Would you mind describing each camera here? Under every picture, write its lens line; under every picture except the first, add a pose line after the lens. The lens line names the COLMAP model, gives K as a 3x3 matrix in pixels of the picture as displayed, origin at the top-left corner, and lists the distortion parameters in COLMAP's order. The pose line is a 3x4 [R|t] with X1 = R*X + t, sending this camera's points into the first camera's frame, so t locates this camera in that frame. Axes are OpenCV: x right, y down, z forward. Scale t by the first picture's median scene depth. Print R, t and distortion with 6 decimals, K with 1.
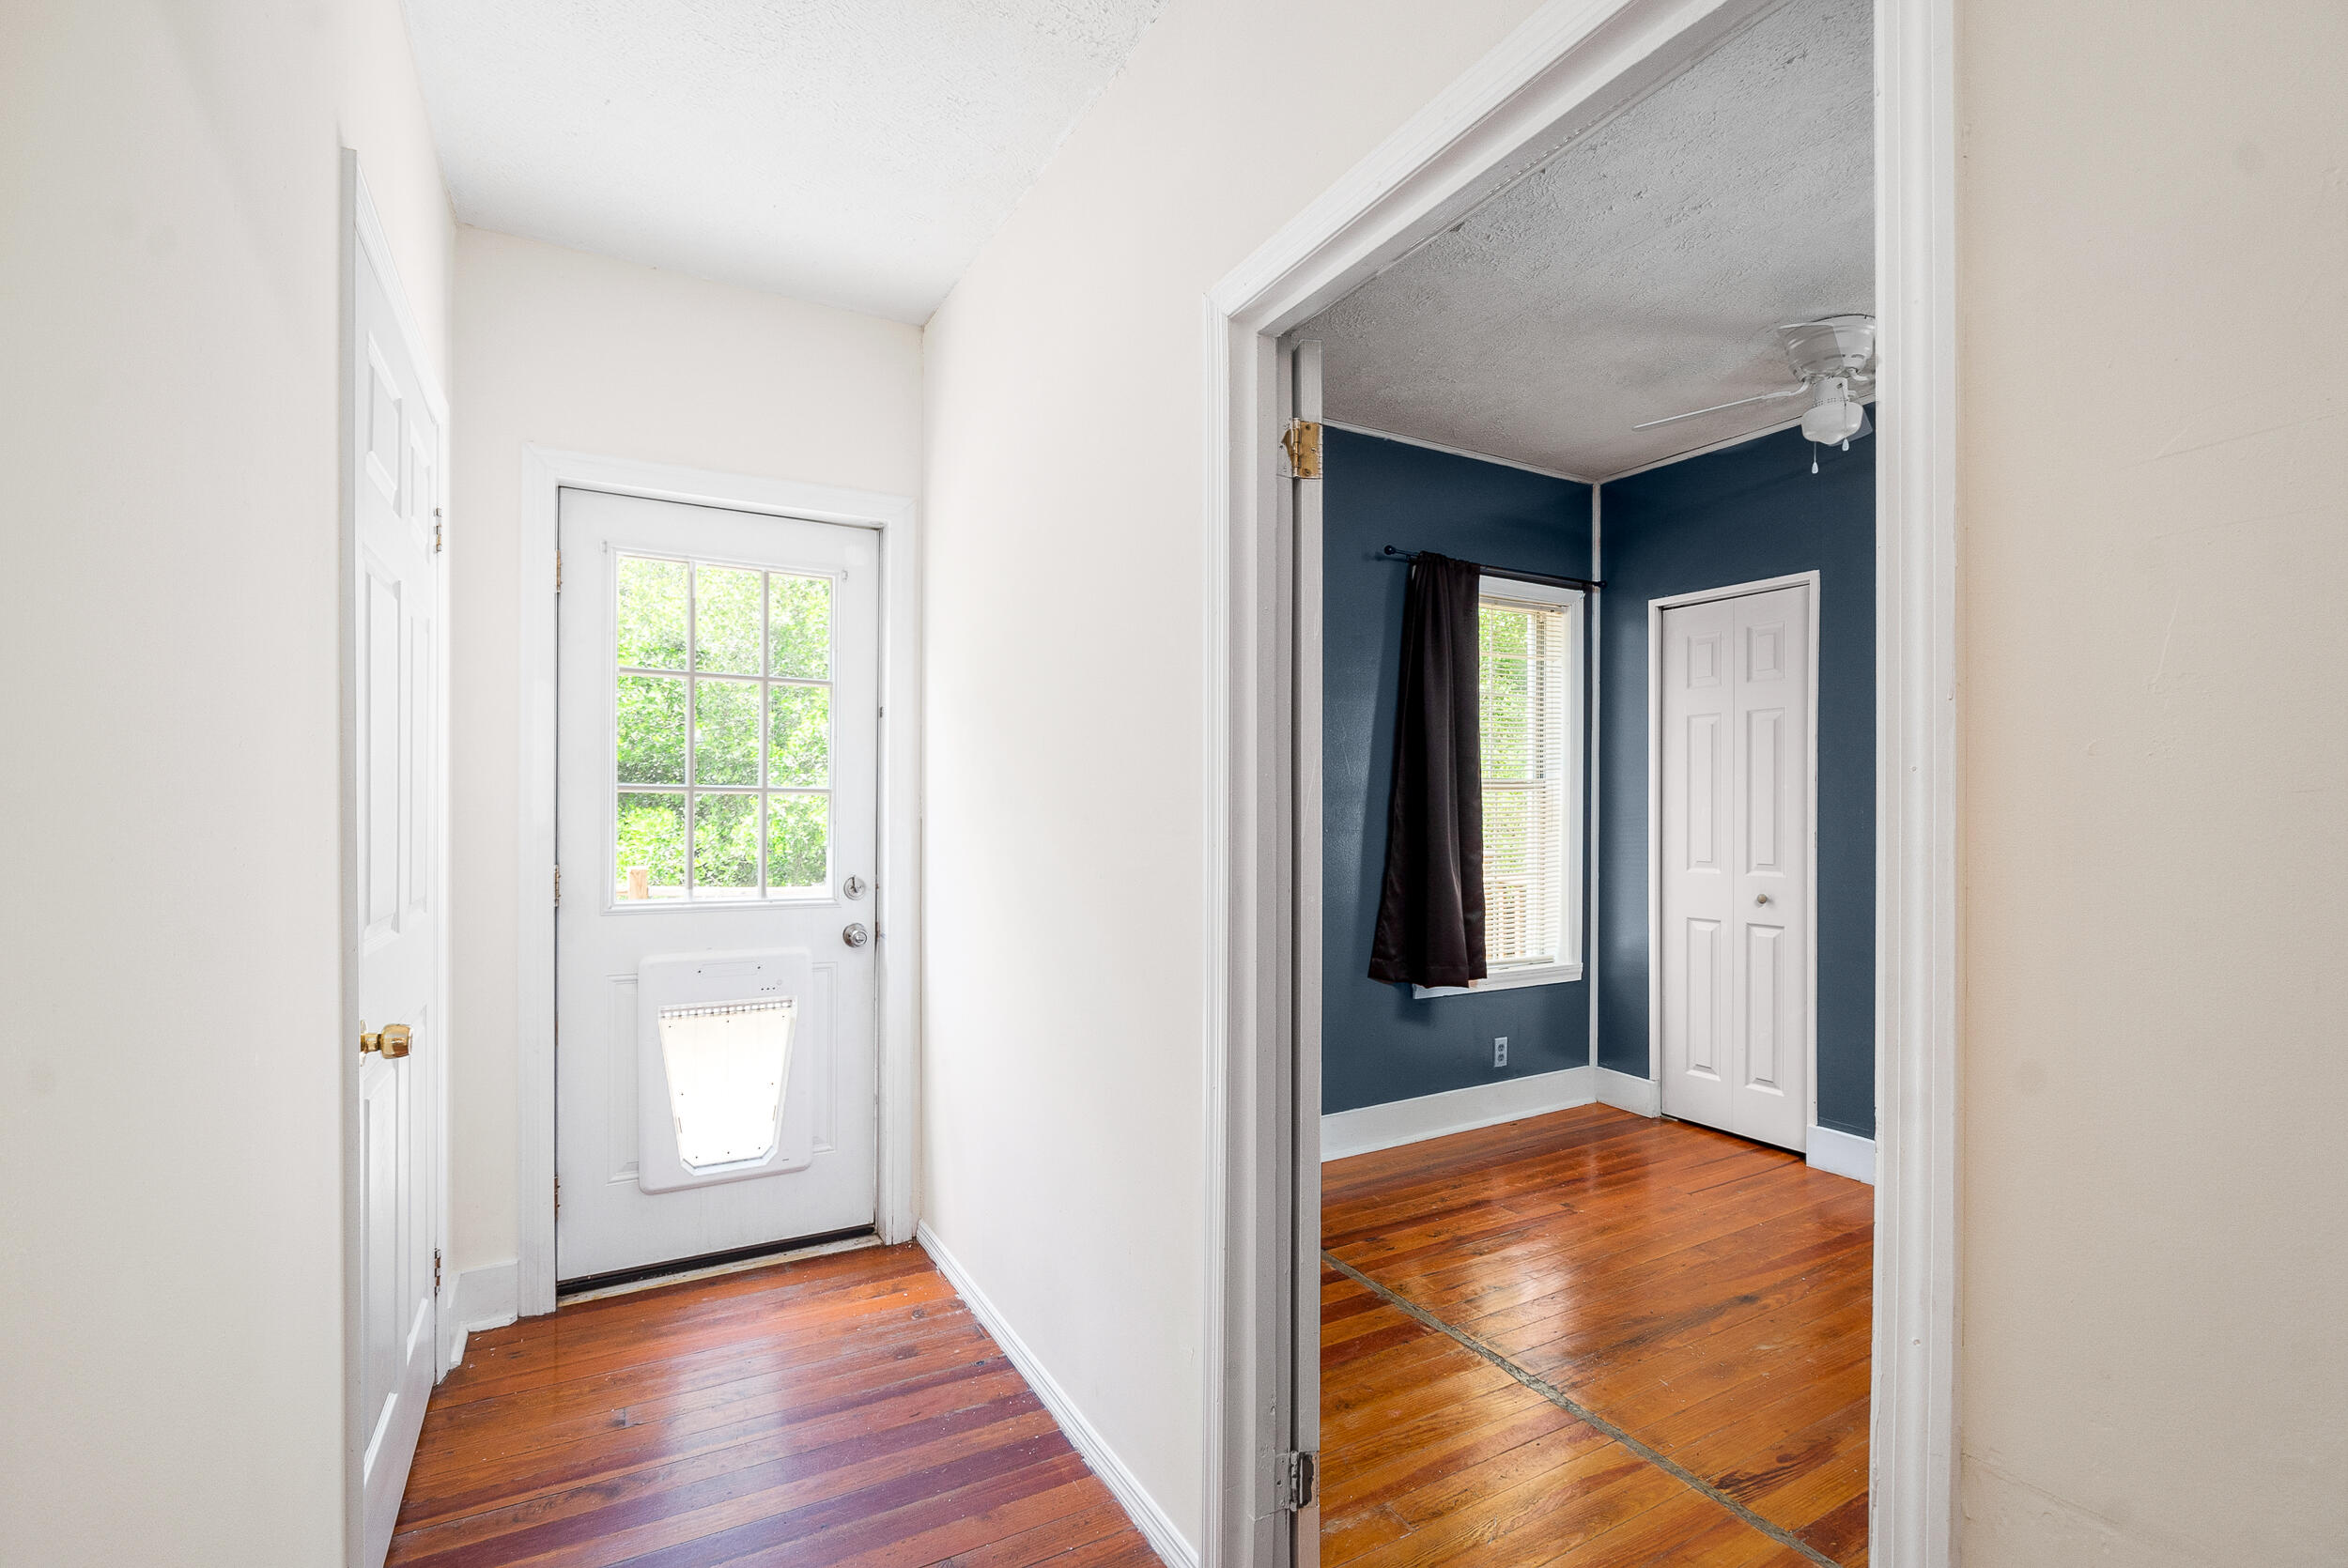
lens RADIAL K [[1076.3, 0, 1165.8], [0, 1076.3, 810.9], [0, 0, 1]] dist [-0.005936, 0.003821]
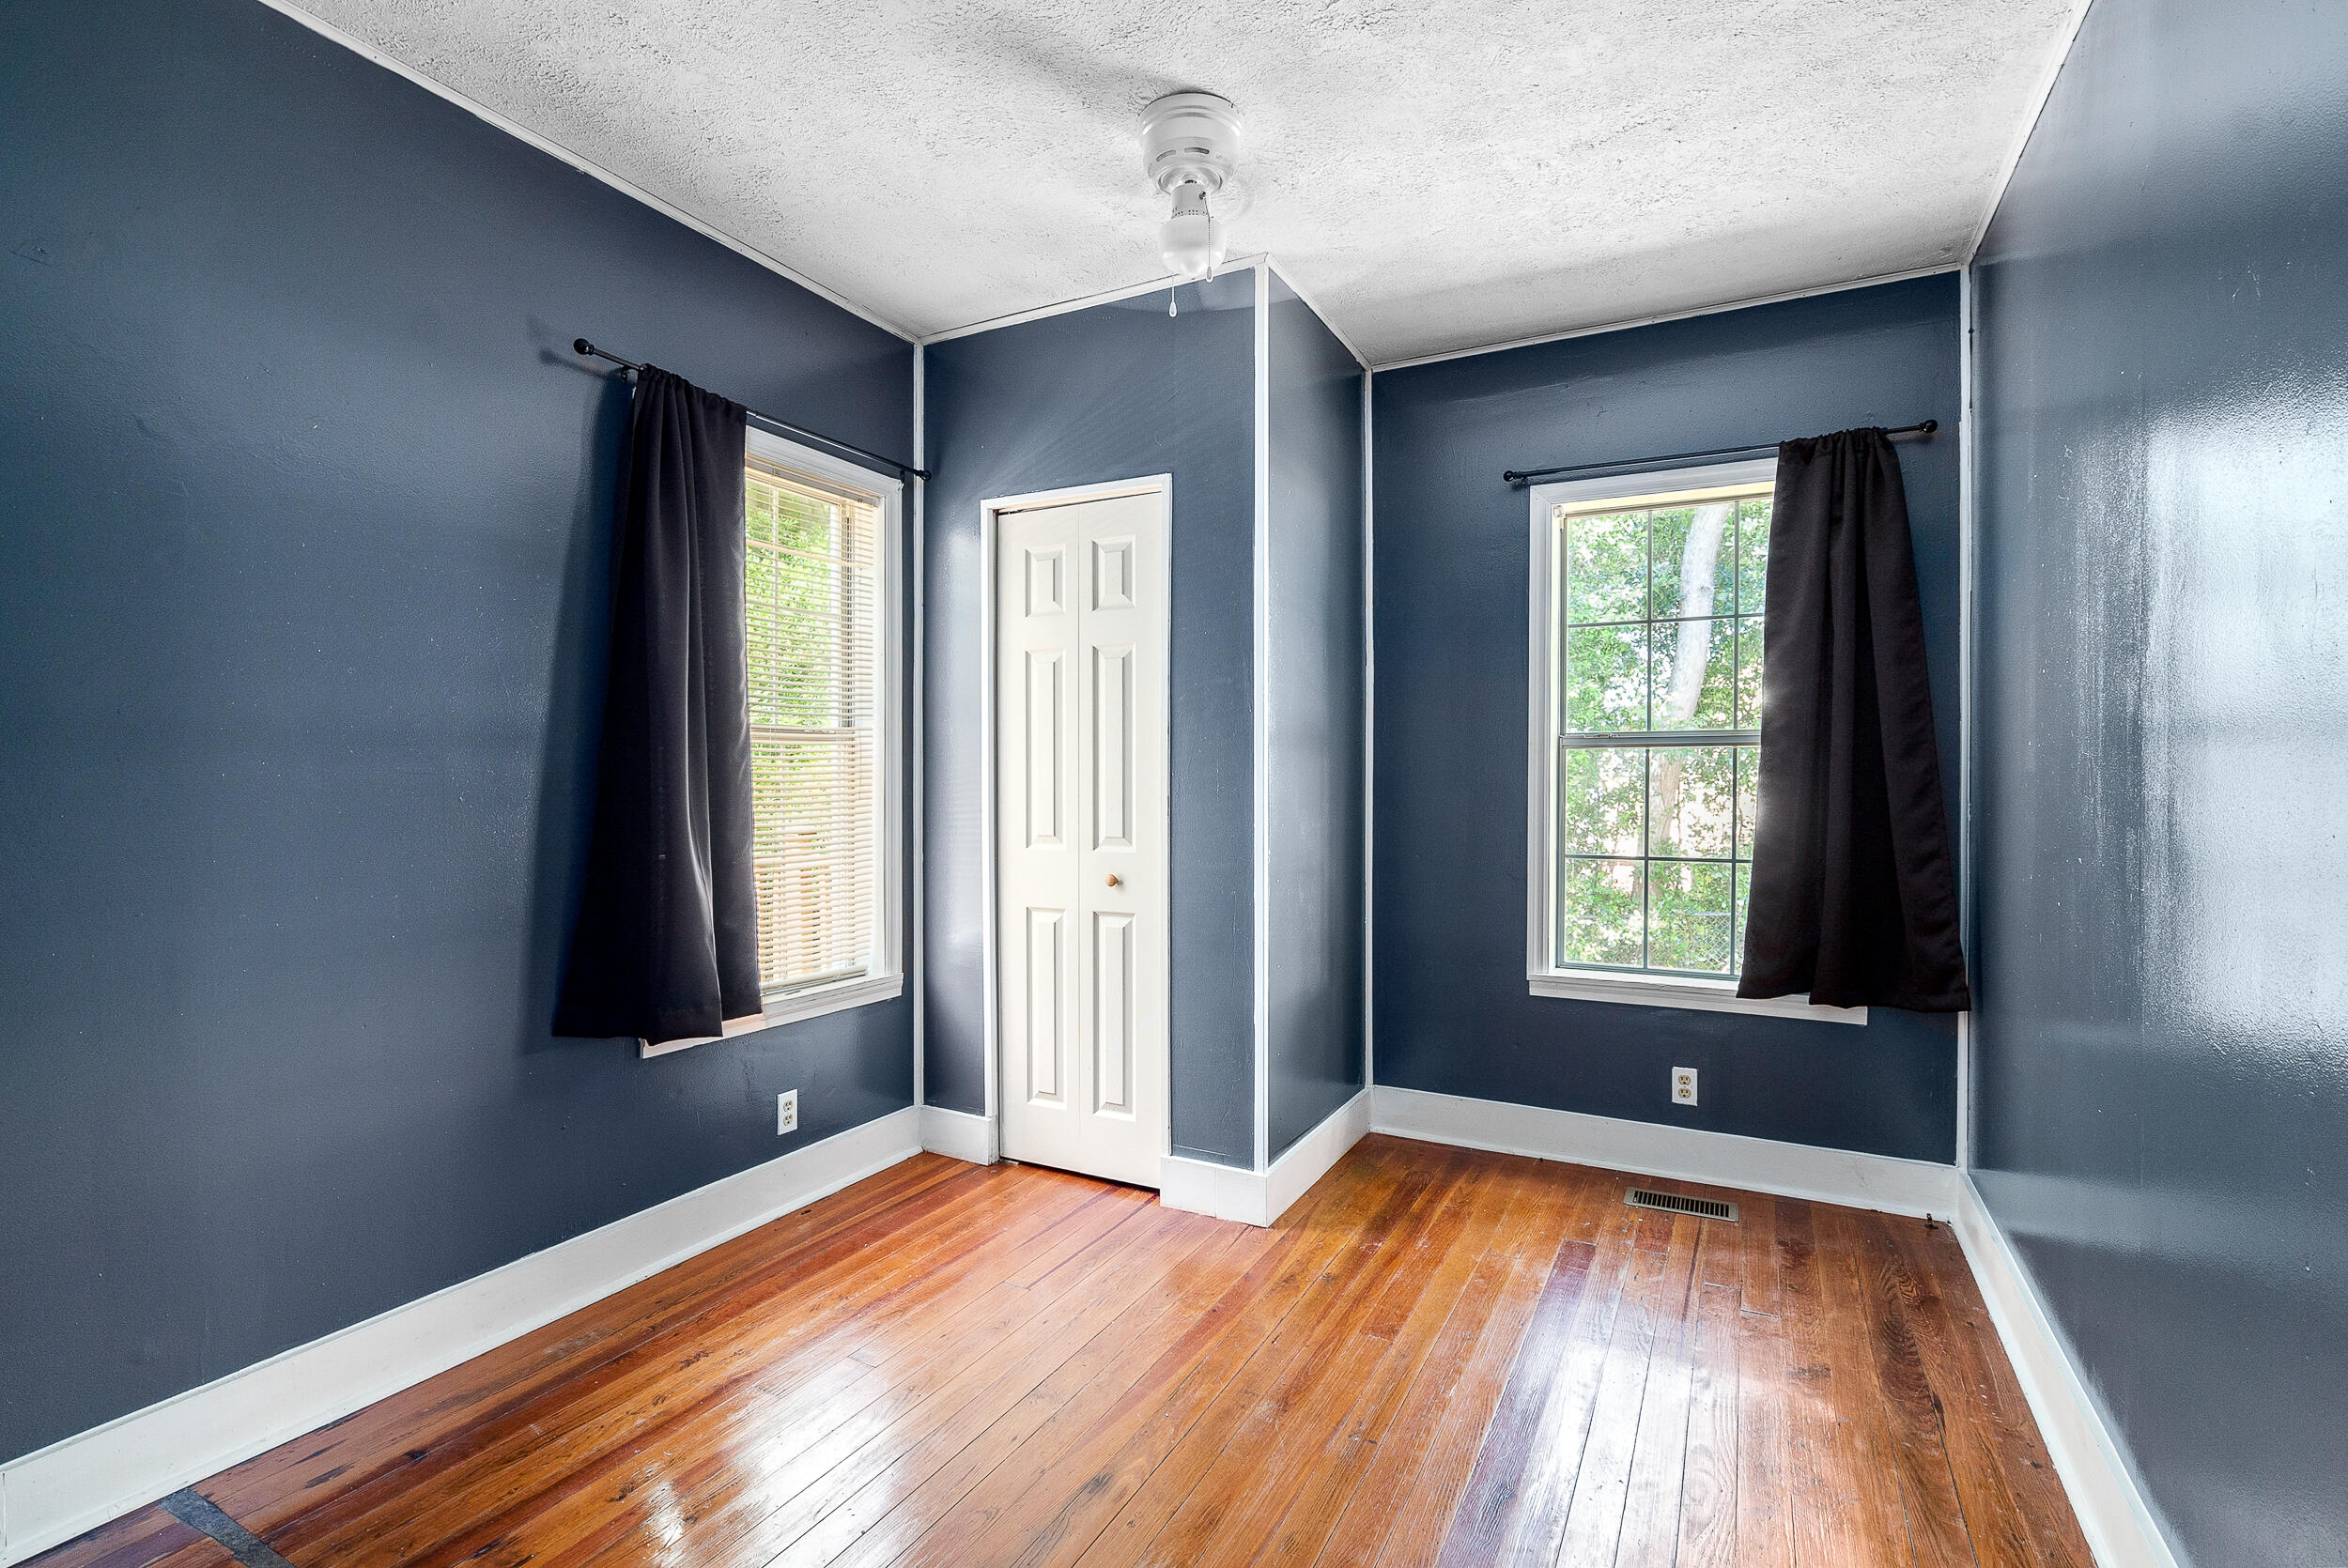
lens RADIAL K [[1076.3, 0, 1176.7], [0, 1076.3, 807.7], [0, 0, 1]] dist [-0.005936, 0.003821]
pose [[0.840408, -0.014640, 0.541757, 0.149305], [0.001294, 0.999686, 0.025006, 0.007301], [-0.541953, -0.020314, 0.840163, 0.276734]]
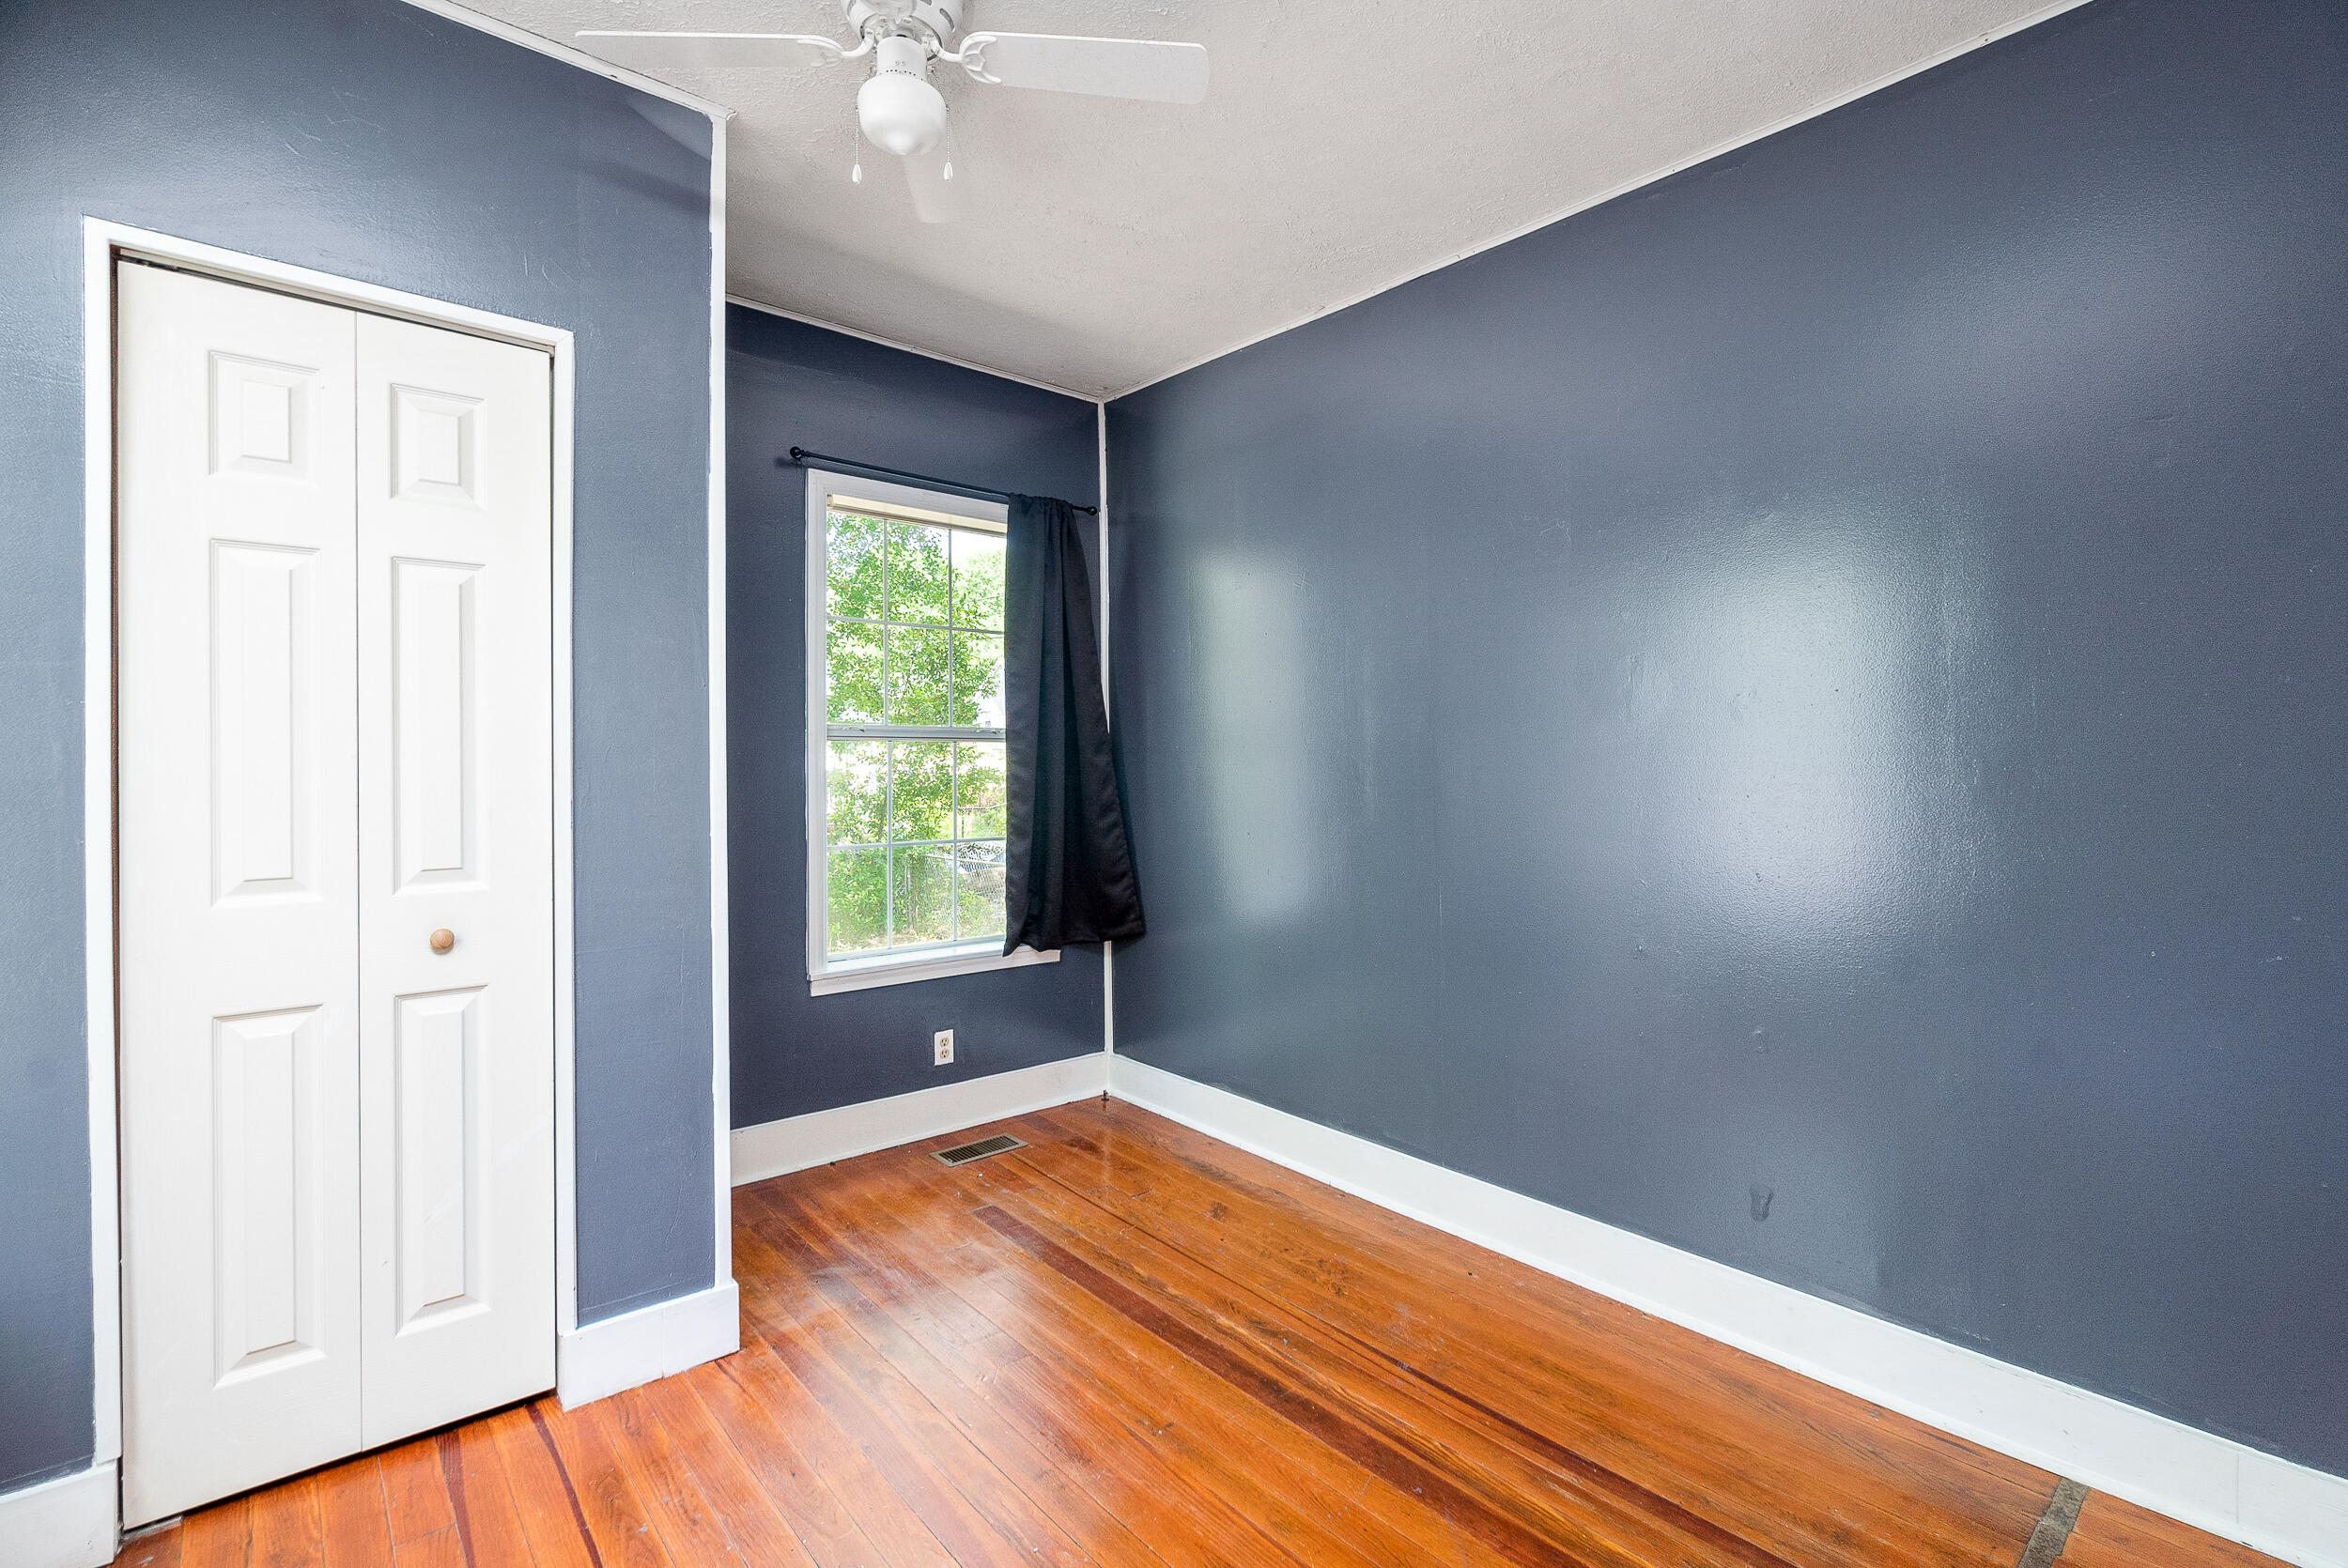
lens RADIAL K [[1076.3, 0, 1167.9], [0, 1076.3, 751.3], [0, 0, 1]] dist [-0.005936, 0.003821]
pose [[-0.194955, 0.004618, 0.980801, -0.002317], [-0.004103, 0.999976, -0.005524, -0.004286], [-0.980804, -0.005101, -0.194931, 0.711989]]
